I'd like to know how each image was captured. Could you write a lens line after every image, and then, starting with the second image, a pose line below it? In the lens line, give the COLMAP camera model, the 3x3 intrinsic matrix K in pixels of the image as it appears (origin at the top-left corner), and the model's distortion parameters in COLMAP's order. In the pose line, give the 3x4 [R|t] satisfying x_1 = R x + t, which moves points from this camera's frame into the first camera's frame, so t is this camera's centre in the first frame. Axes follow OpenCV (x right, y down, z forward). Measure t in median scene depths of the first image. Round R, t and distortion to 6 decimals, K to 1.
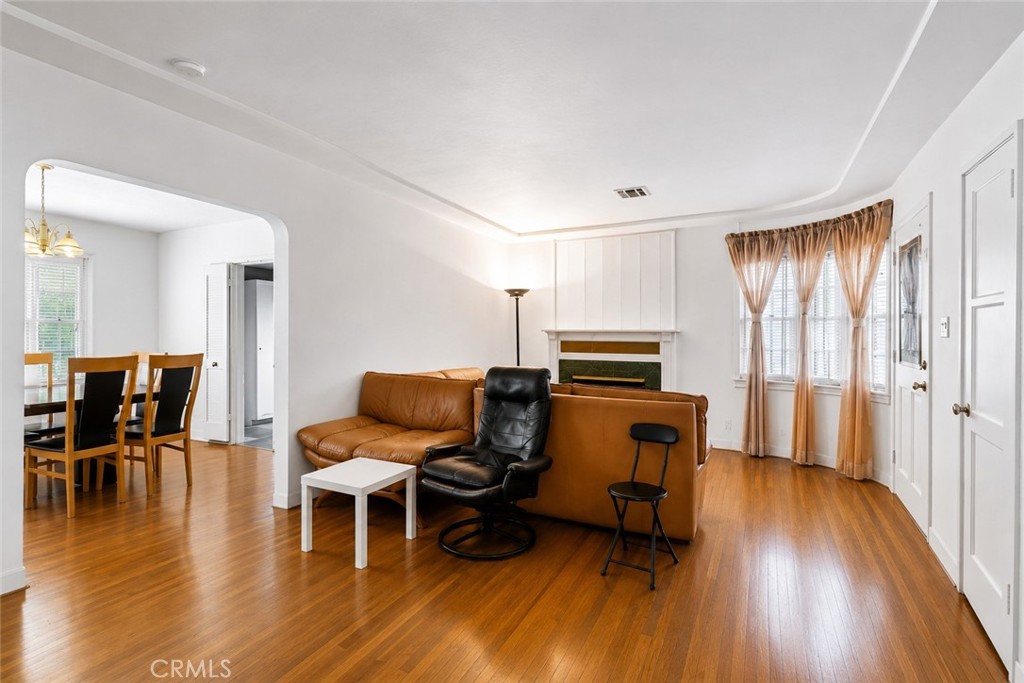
lens RADIAL K [[478.0, 0, 510.4], [0, 478.0, 334.2], [0, 0, 1]] dist [0.002059, -0.000070]
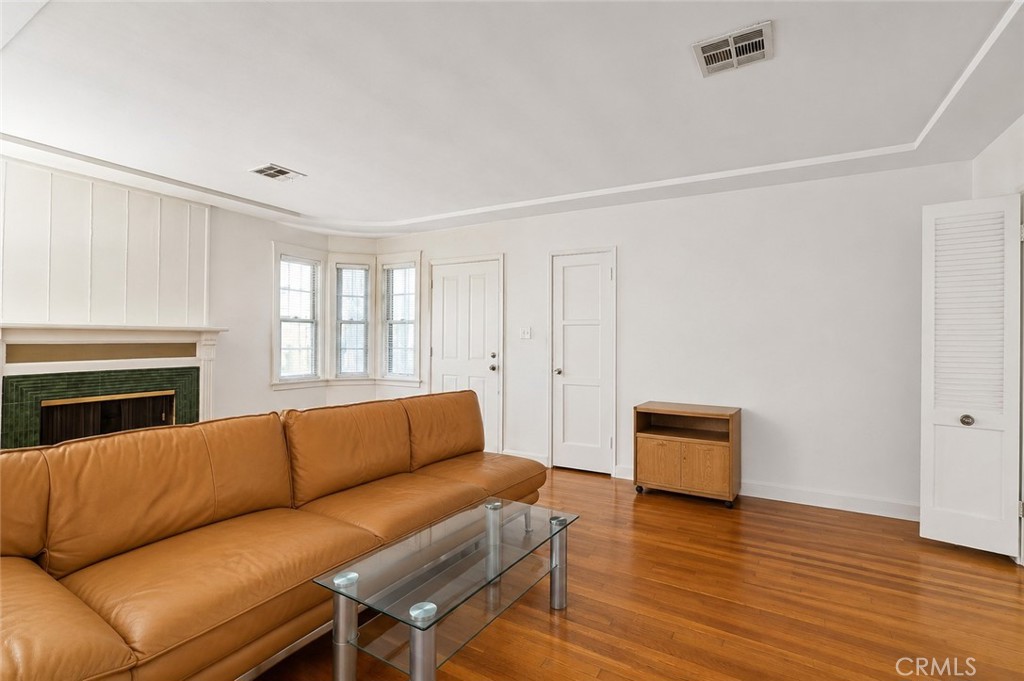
lens RADIAL K [[478.0, 0, 510.4], [0, 478.0, 333.2], [0, 0, 1]] dist [0.002059, -0.000070]
pose [[0.056160, 0.004349, 0.998412, -0.481073], [0.001135, 0.999990, -0.004420, 0.005410], [-0.998421, 0.001382, 0.056154, 0.412135]]
